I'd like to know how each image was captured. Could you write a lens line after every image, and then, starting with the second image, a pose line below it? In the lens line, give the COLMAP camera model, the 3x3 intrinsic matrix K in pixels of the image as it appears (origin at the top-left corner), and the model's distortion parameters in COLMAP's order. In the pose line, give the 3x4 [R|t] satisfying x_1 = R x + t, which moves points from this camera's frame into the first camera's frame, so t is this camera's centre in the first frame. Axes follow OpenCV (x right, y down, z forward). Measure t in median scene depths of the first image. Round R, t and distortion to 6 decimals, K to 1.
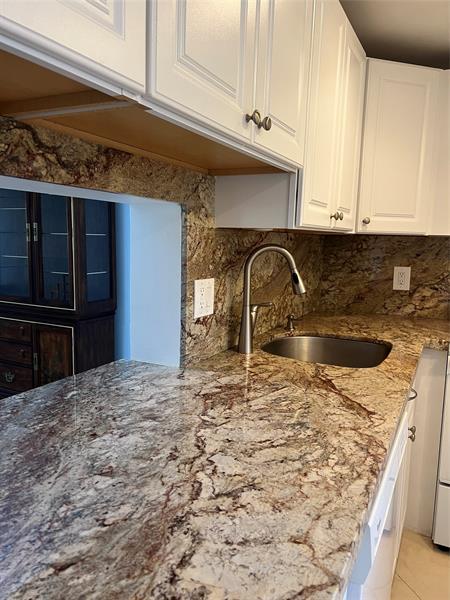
lens RADIAL K [[453.4, 0, 222.0], [0, 453.4, 301.3], [0, 0, 1]] dist [0.071829, -0.086019]
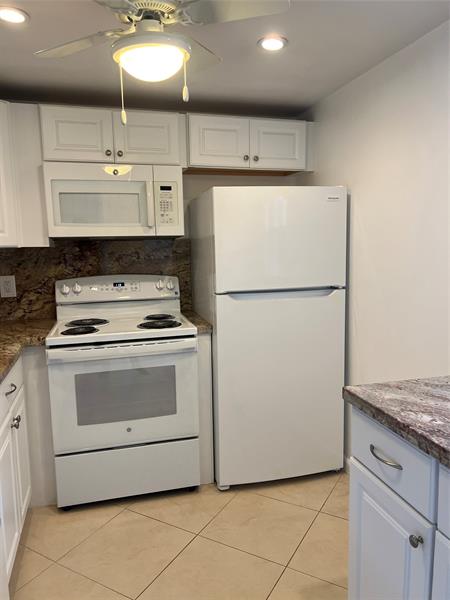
lens RADIAL K [[451.2, 0, 225.2], [0, 451.2, 302.7], [0, 0, 1]] dist [0.062700, -0.068523]
pose [[0.733711, -0.125971, 0.667682, 0.092463], [0.124323, 0.990964, 0.050347, -0.005053], [-0.667991, 0.046068, 0.742742, -0.302904]]
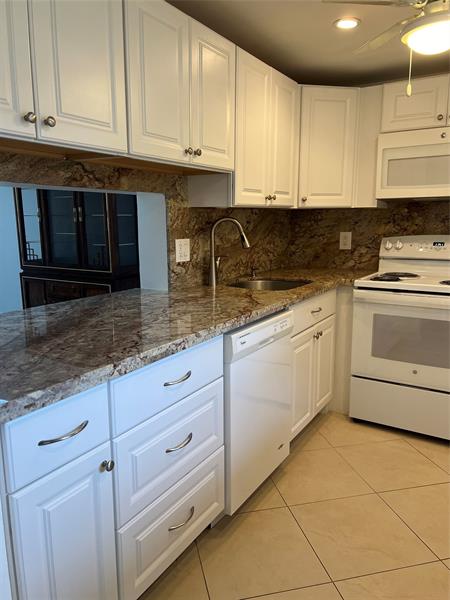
lens RADIAL K [[453.4, 0, 222.0], [0, 453.4, 301.3], [0, 0, 1]] dist [0.071829, -0.086019]
pose [[0.996355, -0.013970, -0.084149, 0.292761], [0.017684, 0.998895, 0.043548, 0.132152], [0.083448, -0.044878, 0.995501, -0.788472]]
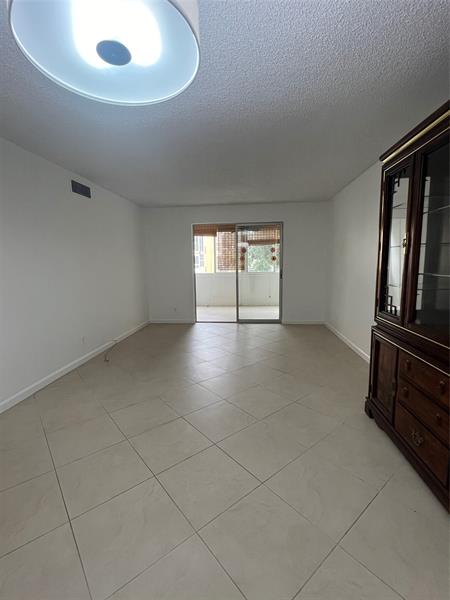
lens RADIAL K [[276.5, 0, 225.0], [0, 276.5, 300.0], [0, 0, 1]] dist [0.000687, 0.000935]
pose [[0.374505, 0.094932, -0.922352, -0.529081], [-0.098577, 0.993184, 0.062197, -0.150712], [0.921970, 0.067629, 0.381311, 1.483259]]
